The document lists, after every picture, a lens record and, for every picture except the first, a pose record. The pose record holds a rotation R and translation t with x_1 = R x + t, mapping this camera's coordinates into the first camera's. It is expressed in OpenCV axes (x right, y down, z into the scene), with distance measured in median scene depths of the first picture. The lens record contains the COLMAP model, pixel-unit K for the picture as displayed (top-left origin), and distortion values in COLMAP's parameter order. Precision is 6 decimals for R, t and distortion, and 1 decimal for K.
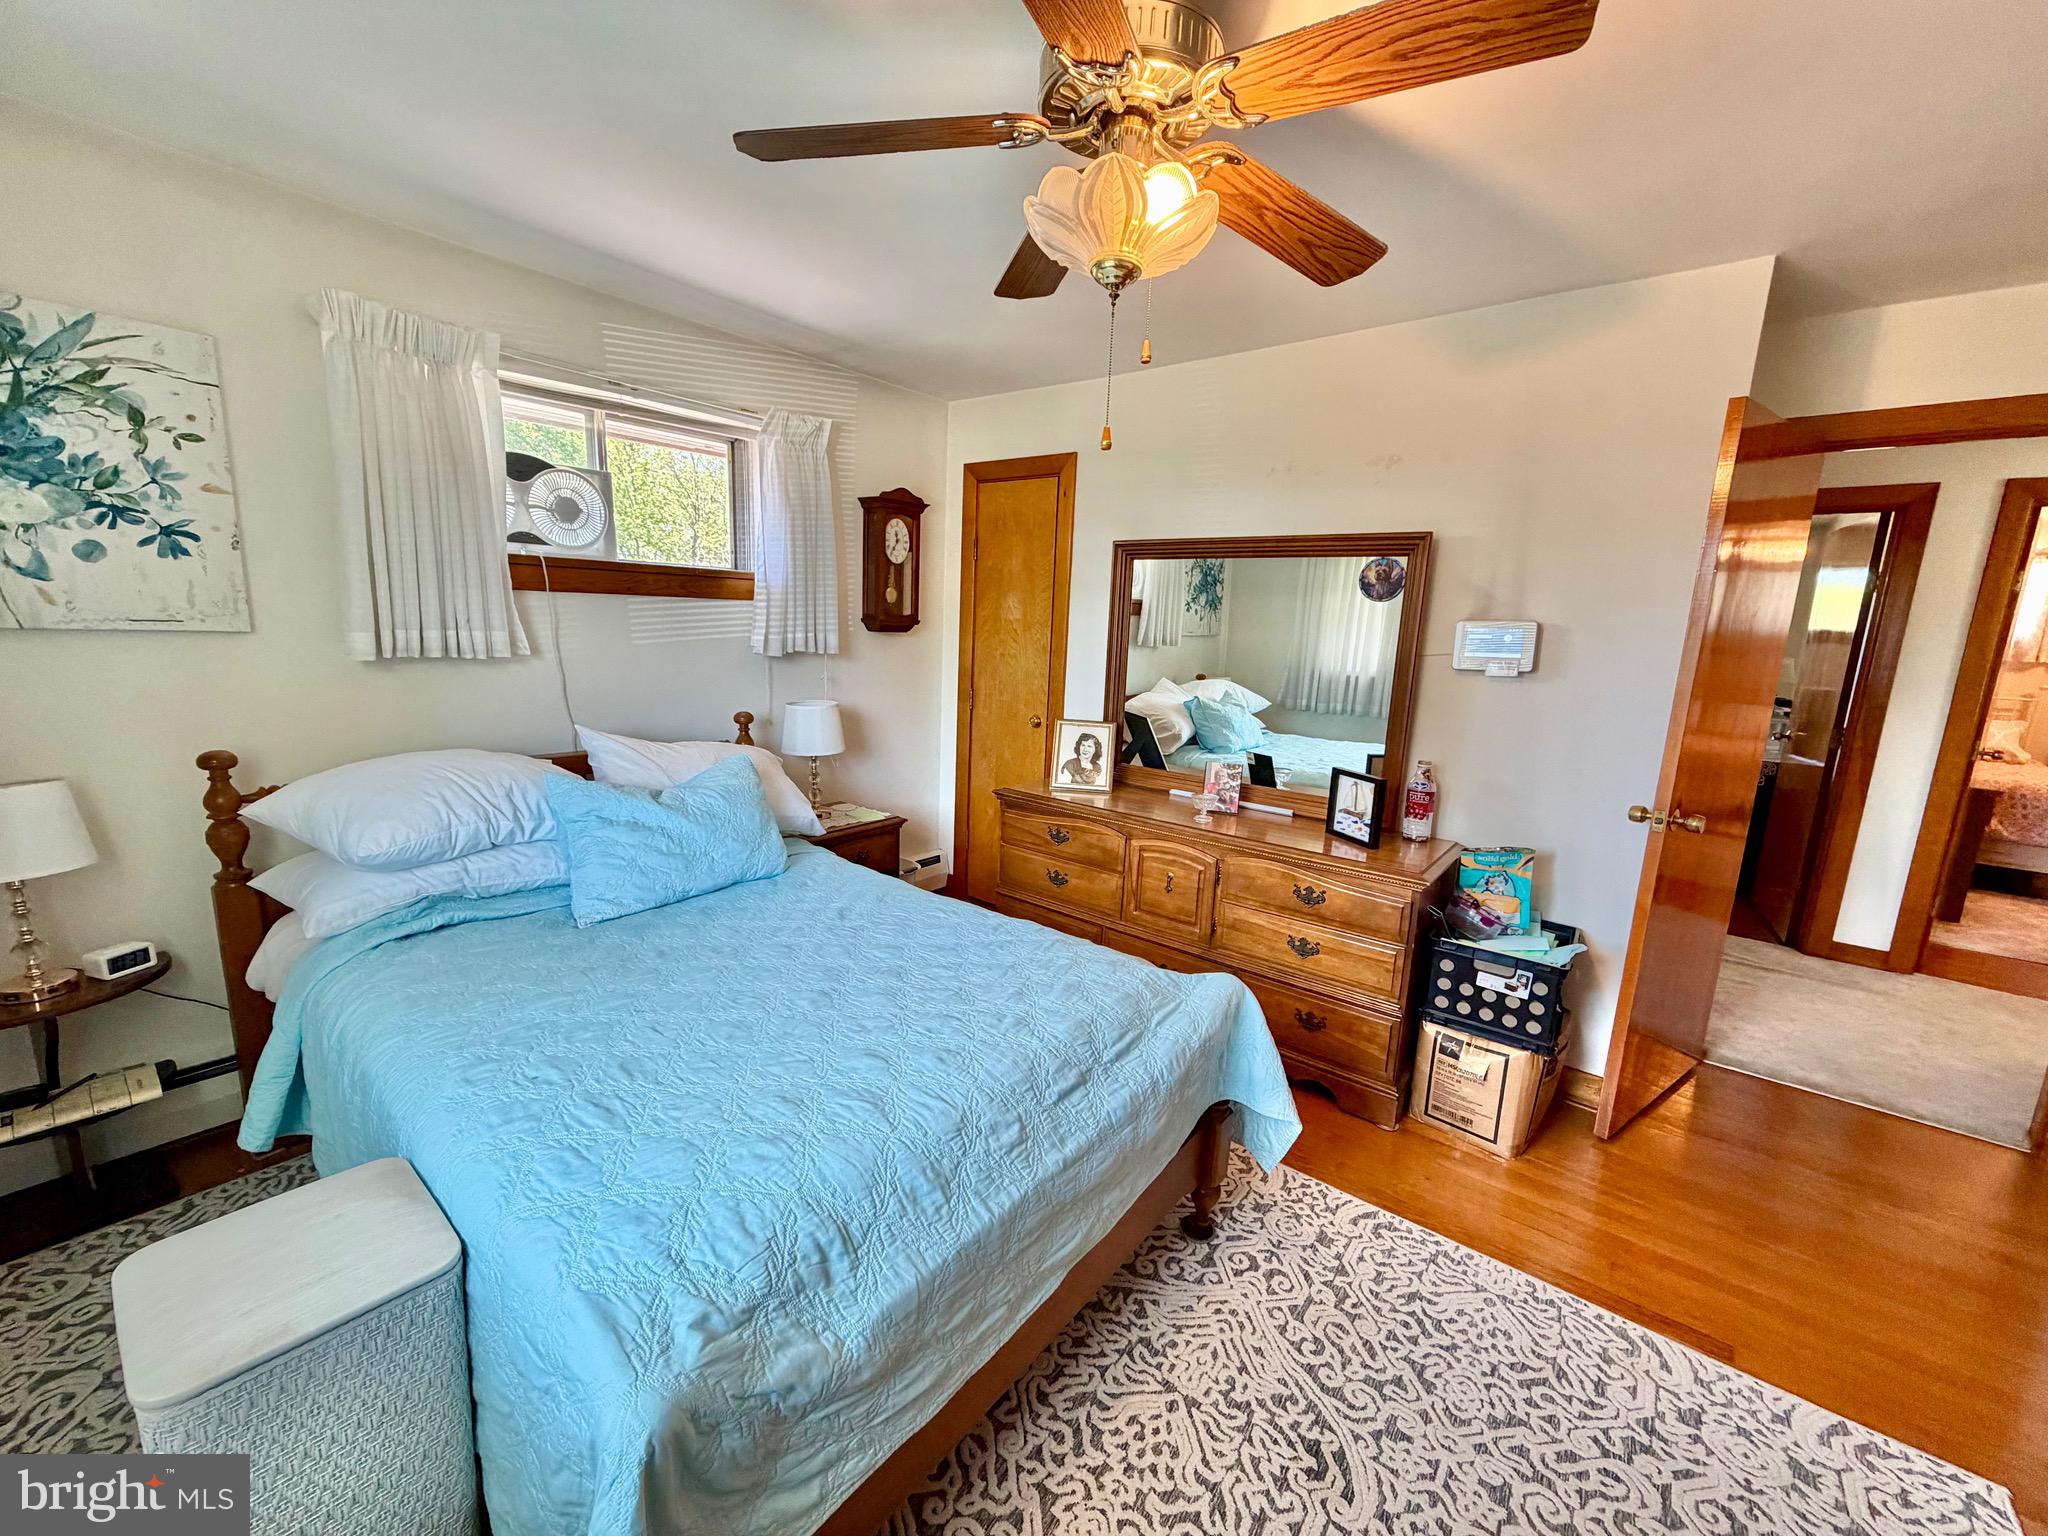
lens RADIAL K [[812.1, 0, 1019.6], [0, 812.1, 769.2], [0, 0, 1]] dist [-0.001857, 0.000217]
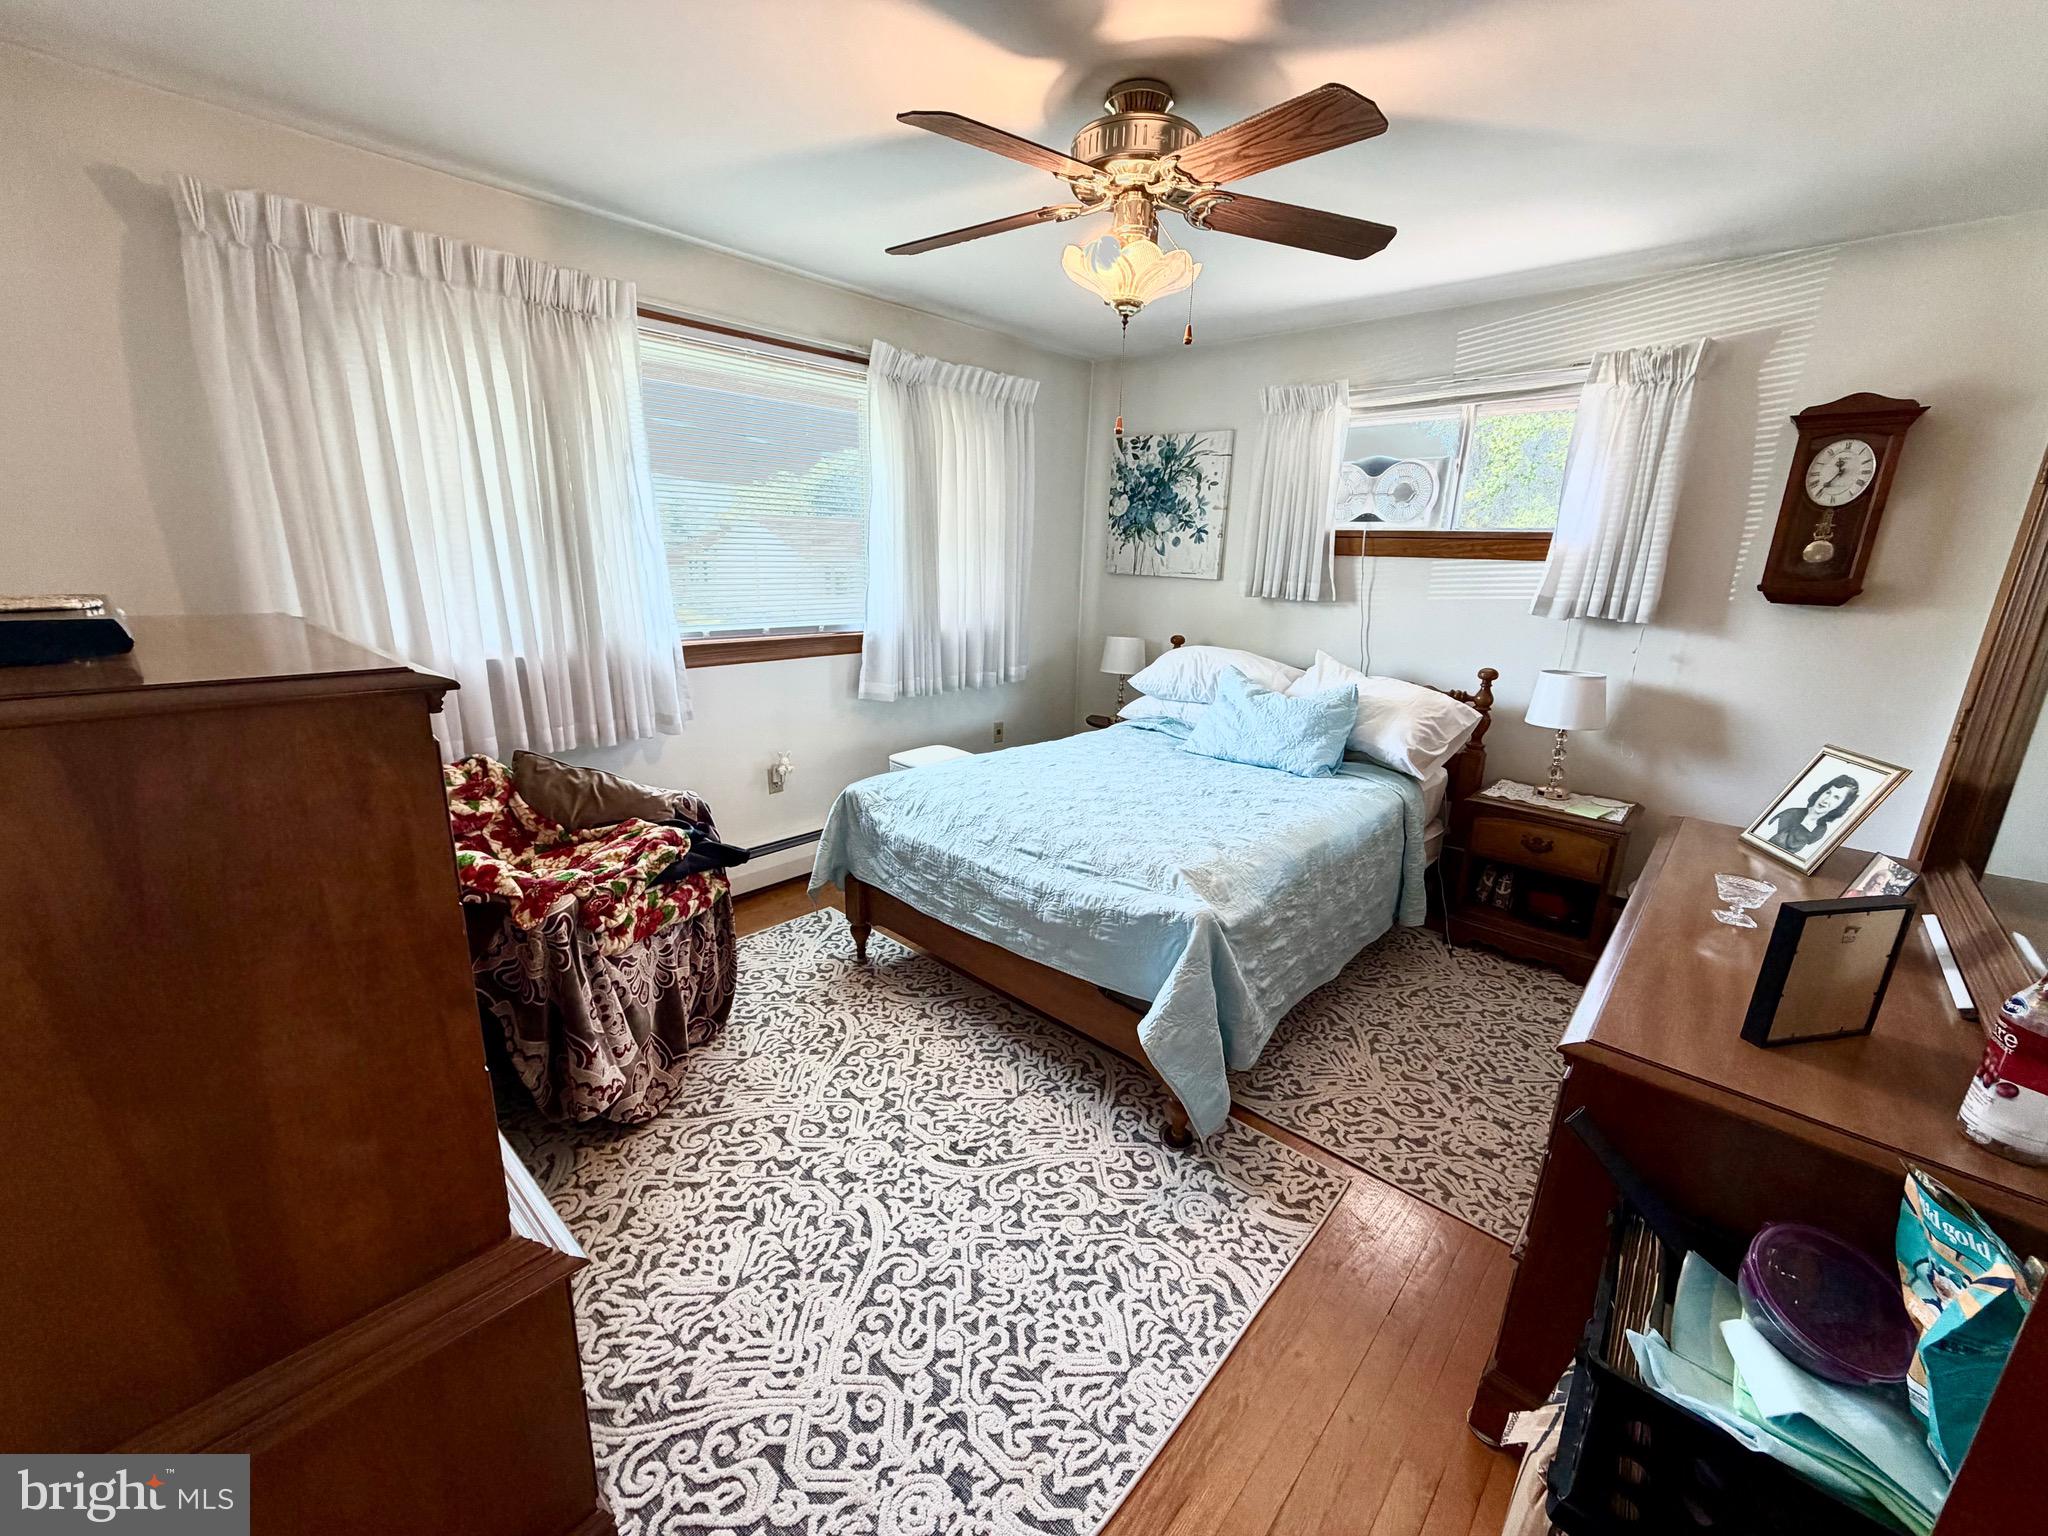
lens RADIAL K [[812.1, 0, 1019.6], [0, 812.1, 769.2], [0, 0, 1]] dist [-0.001857, 0.000217]
pose [[-0.067535, 0.223585, -0.972342, 1.209736], [-0.214951, 0.948420, 0.233014, -0.099119], [0.974287, 0.224743, -0.015992, 0.738570]]
